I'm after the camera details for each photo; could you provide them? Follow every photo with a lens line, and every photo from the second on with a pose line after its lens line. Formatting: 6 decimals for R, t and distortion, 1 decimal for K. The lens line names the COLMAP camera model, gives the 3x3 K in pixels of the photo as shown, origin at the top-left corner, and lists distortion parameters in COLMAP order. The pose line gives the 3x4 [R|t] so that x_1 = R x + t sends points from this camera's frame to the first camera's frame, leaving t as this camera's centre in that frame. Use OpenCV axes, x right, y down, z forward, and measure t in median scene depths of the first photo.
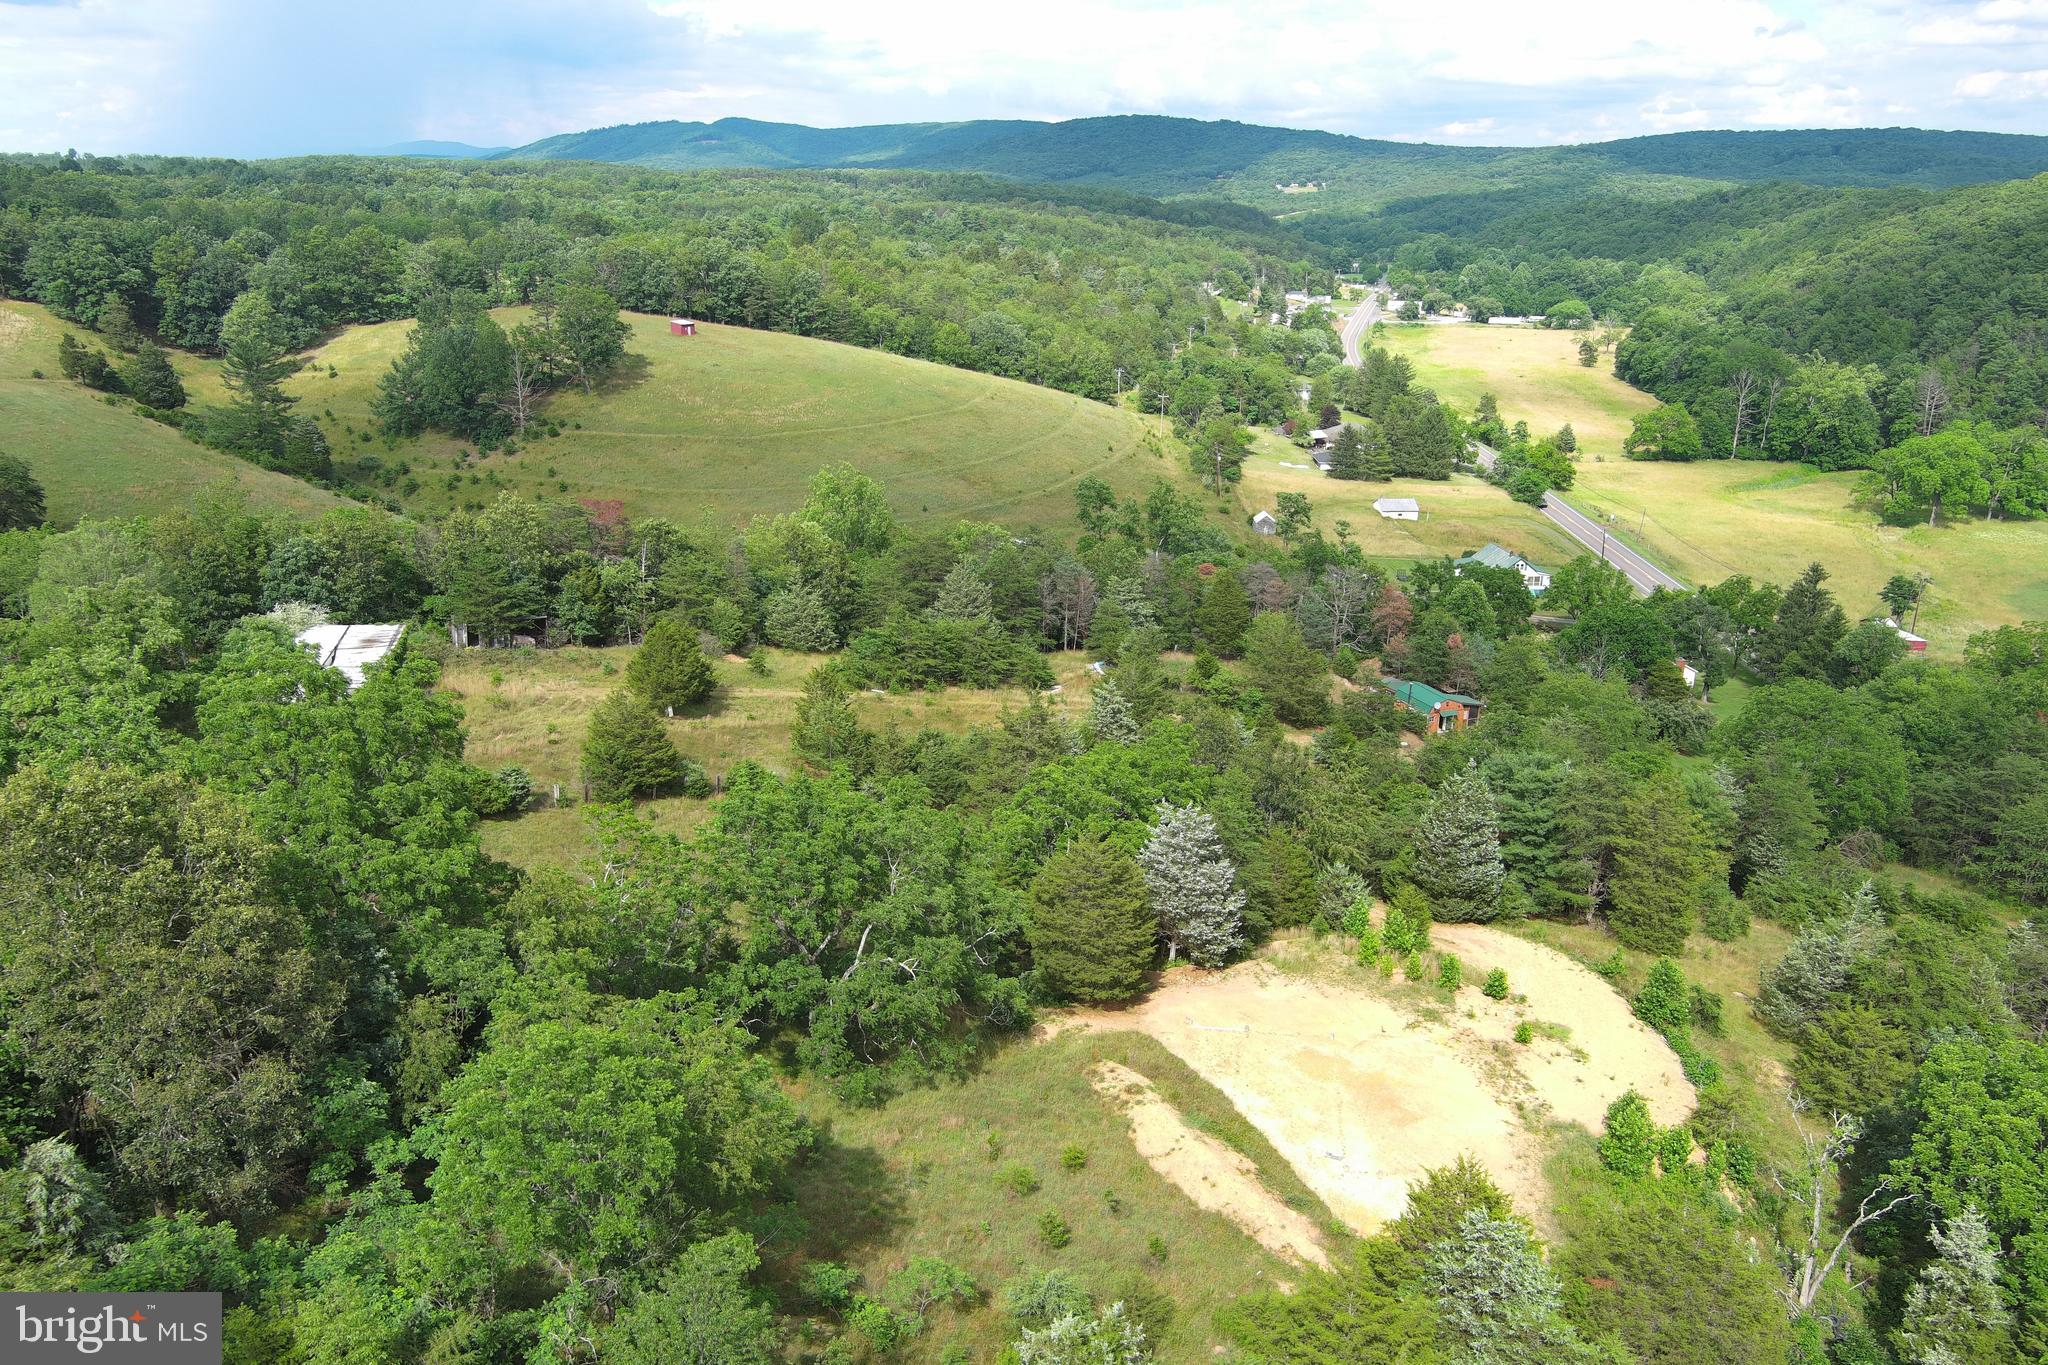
lens RADIAL K [[1576.4, 0, 1018.8], [0, 1576.4, 685.9], [0, 0, 1]] dist [0.019337, -0.028874]
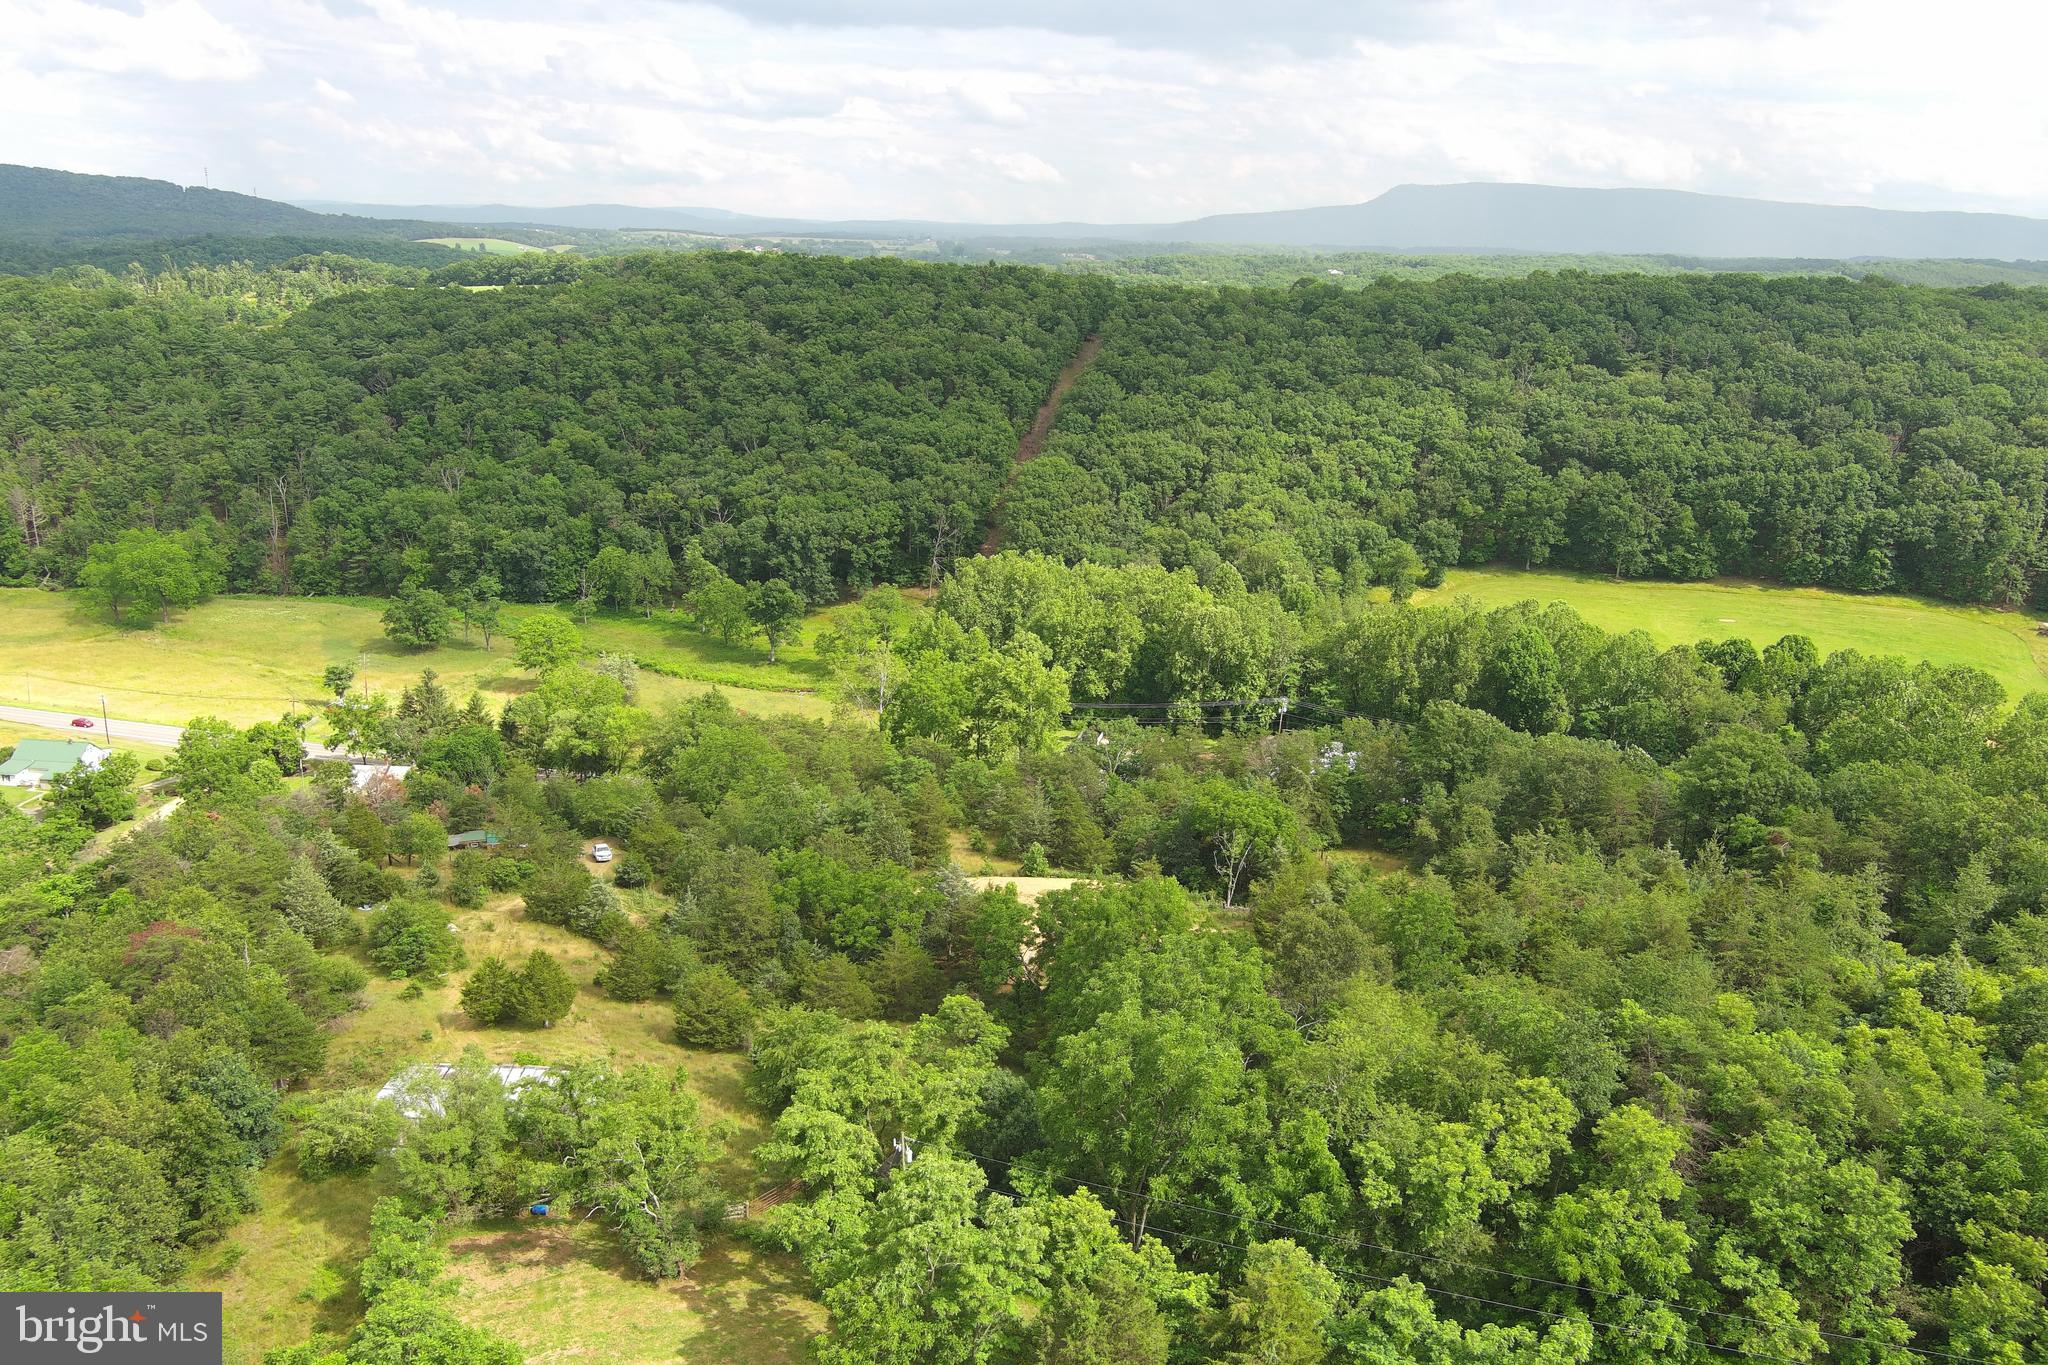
lens RADIAL K [[1576.4, 0, 1018.8], [0, 1576.4, 685.9], [0, 0, 1]] dist [0.019337, -0.028874]
pose [[0.213724, -0.266969, 0.939707, -0.410136], [0.279644, 0.938399, 0.202996, -0.124034], [-0.936014, 0.219398, 0.275214, 0.111290]]
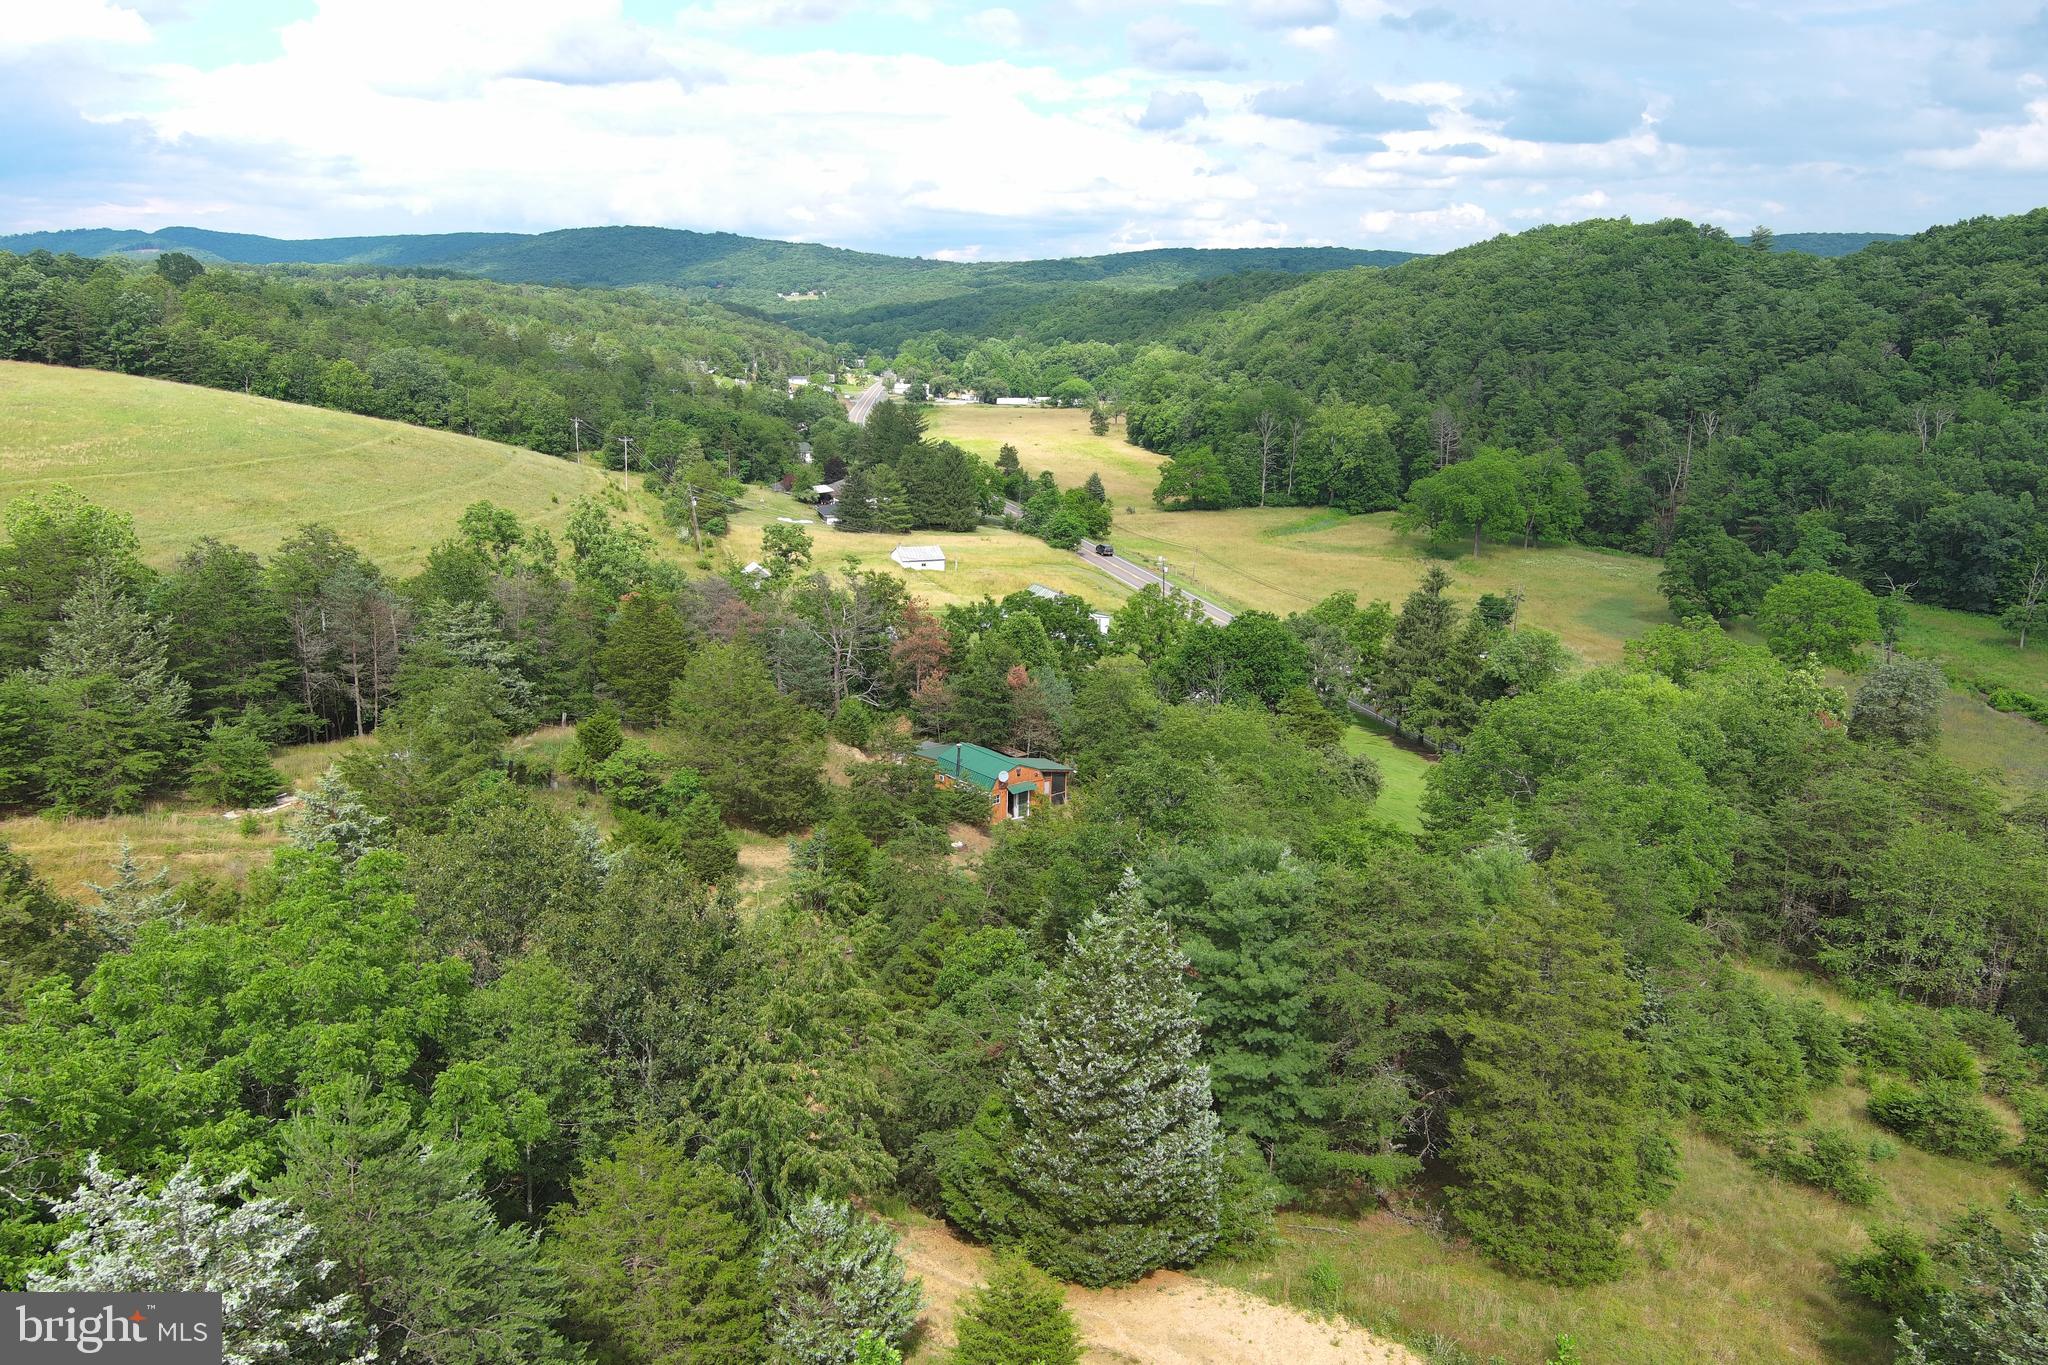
lens RADIAL K [[1576.4, 0, 1018.8], [0, 1576.4, 685.9], [0, 0, 1]] dist [0.019337, -0.028874]
pose [[0.955538, -0.067358, 0.287071, 0.046863], [0.087717, 0.994418, -0.058646, 0.006662], [-0.281518, 0.081220, 0.956112, 0.196706]]
